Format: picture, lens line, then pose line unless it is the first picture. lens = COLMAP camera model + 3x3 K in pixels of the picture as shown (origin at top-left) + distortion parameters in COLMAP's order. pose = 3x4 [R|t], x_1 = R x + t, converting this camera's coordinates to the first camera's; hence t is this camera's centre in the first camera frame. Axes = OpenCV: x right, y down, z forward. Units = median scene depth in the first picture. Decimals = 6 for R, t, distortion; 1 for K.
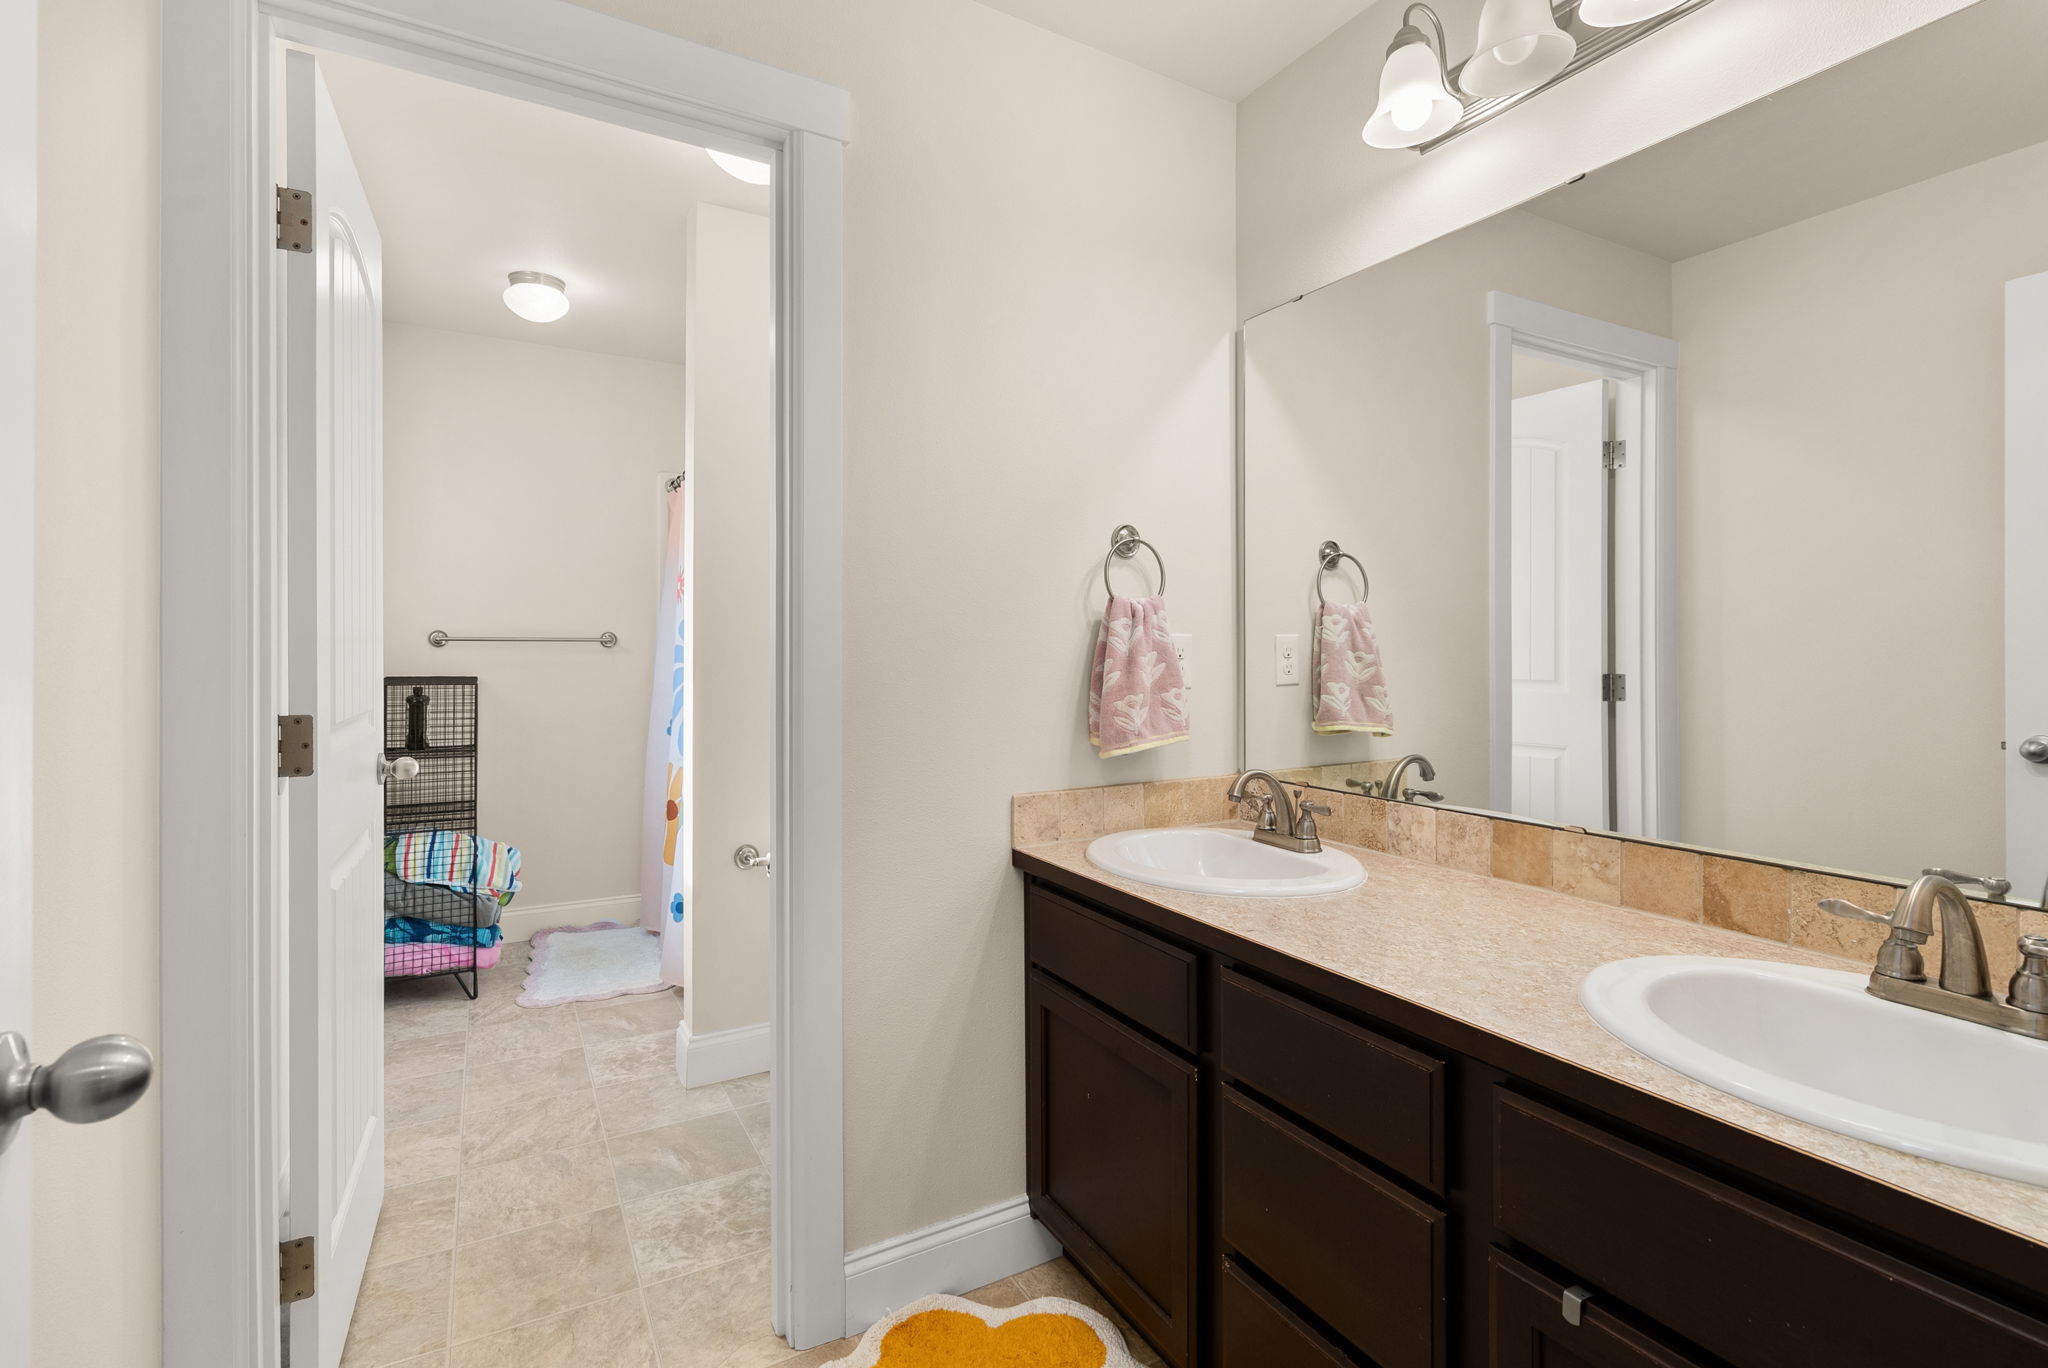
lens RADIAL K [[918.4, 0, 1022.2], [0, 918.4, 651.2], [0, 0, 1]] dist [-0.003087, -0.000281]
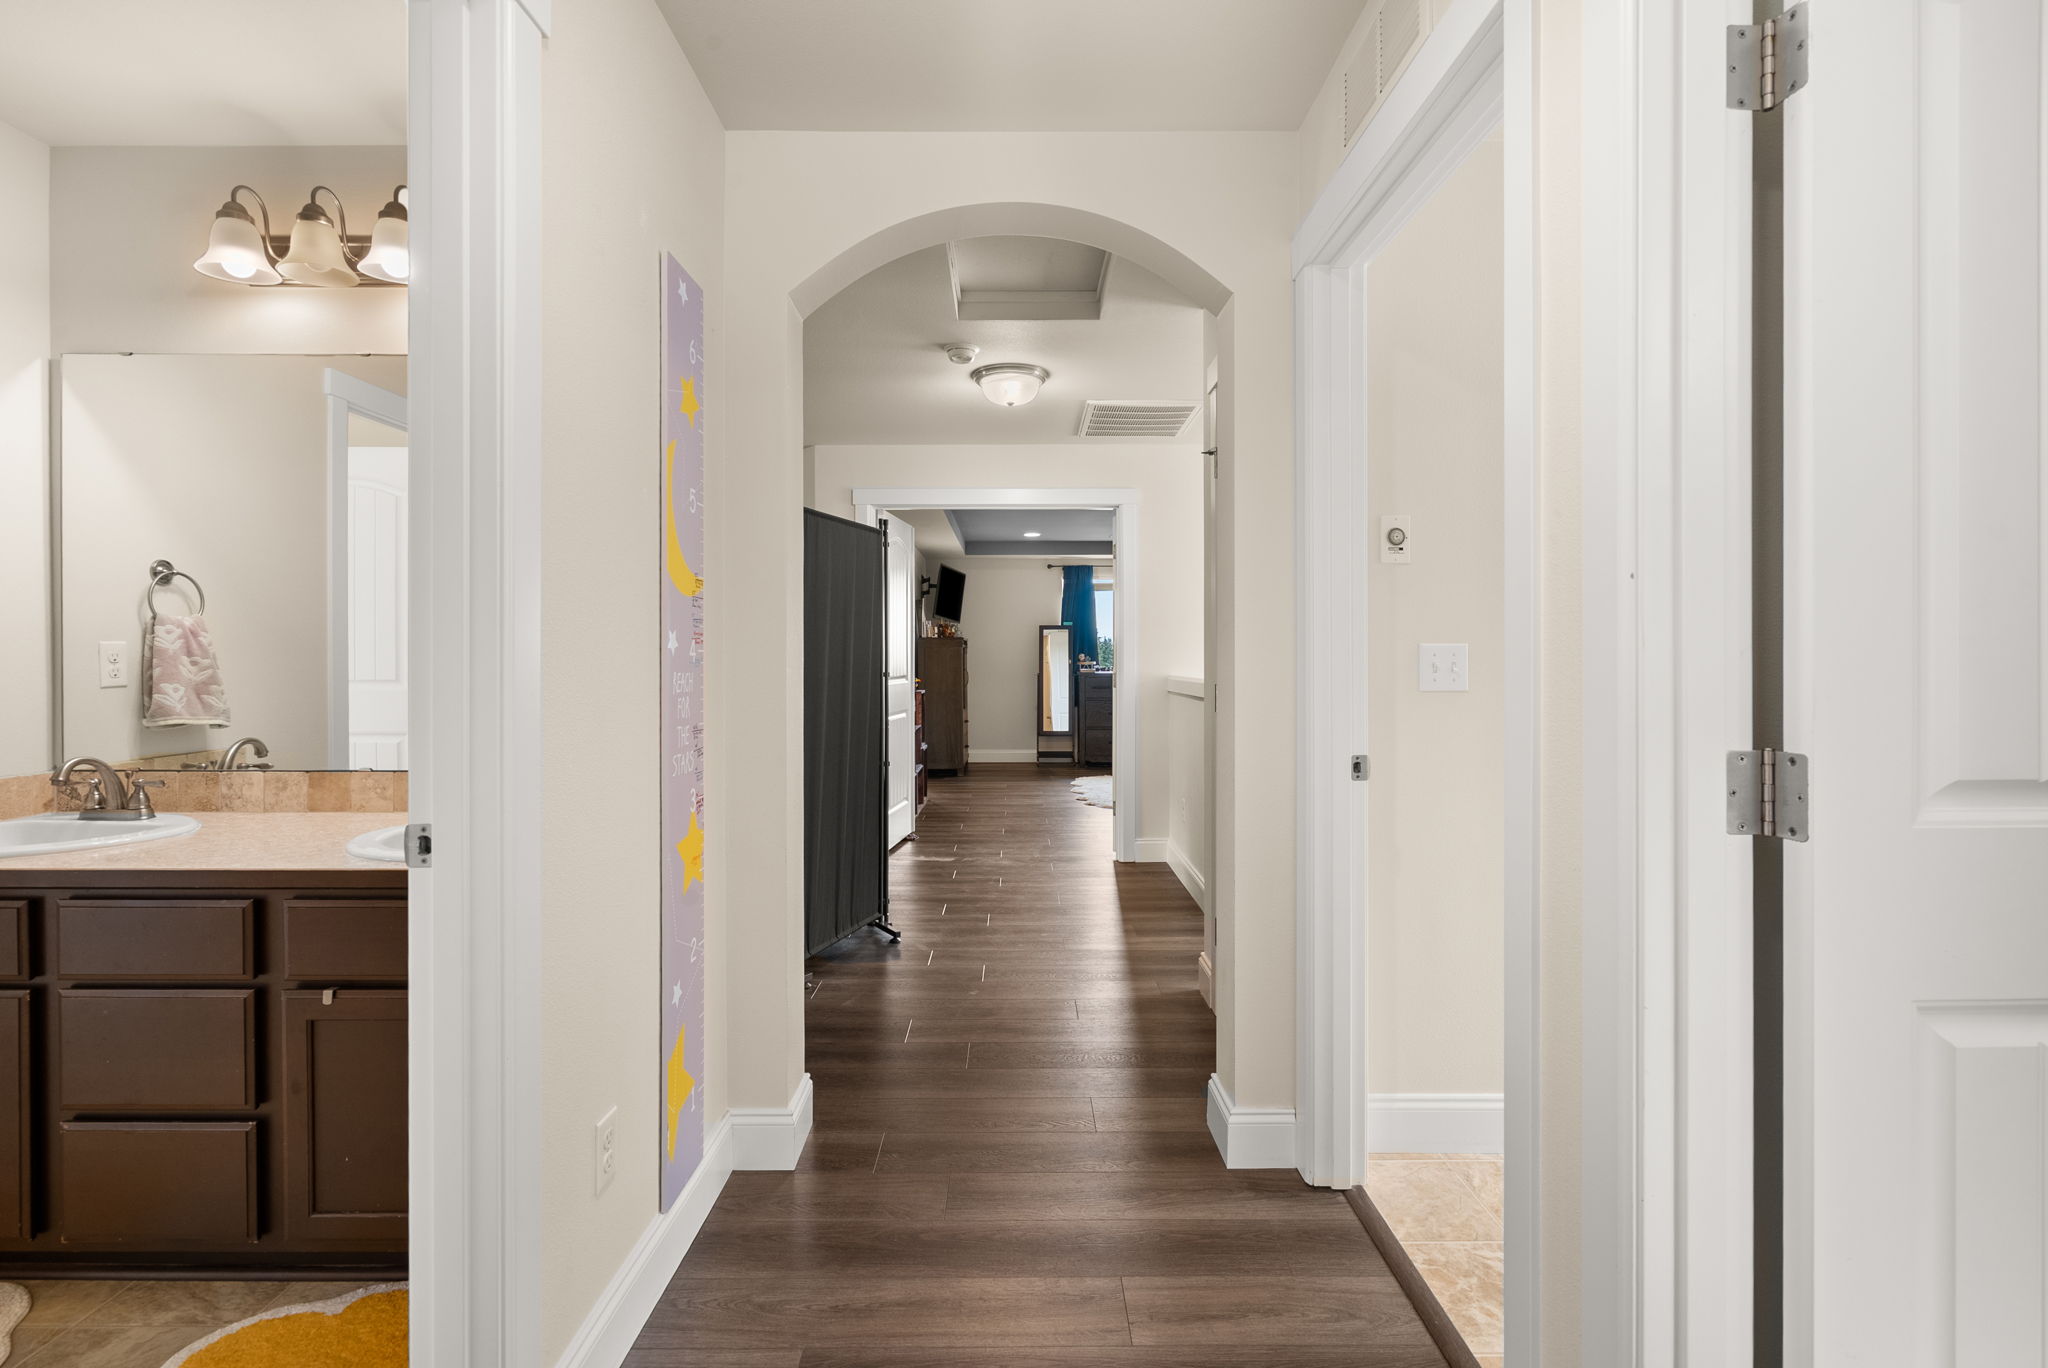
lens RADIAL K [[918.4, 0, 1010.3], [0, 918.4, 657.3], [0, 0, 1]] dist [-0.003087, -0.000281]
pose [[0.478752, -0.003058, 0.877945, -0.169124], [0.002372, 0.999995, 0.002190, 0.000956], [-0.877947, 0.001034, 0.478757, -0.496745]]
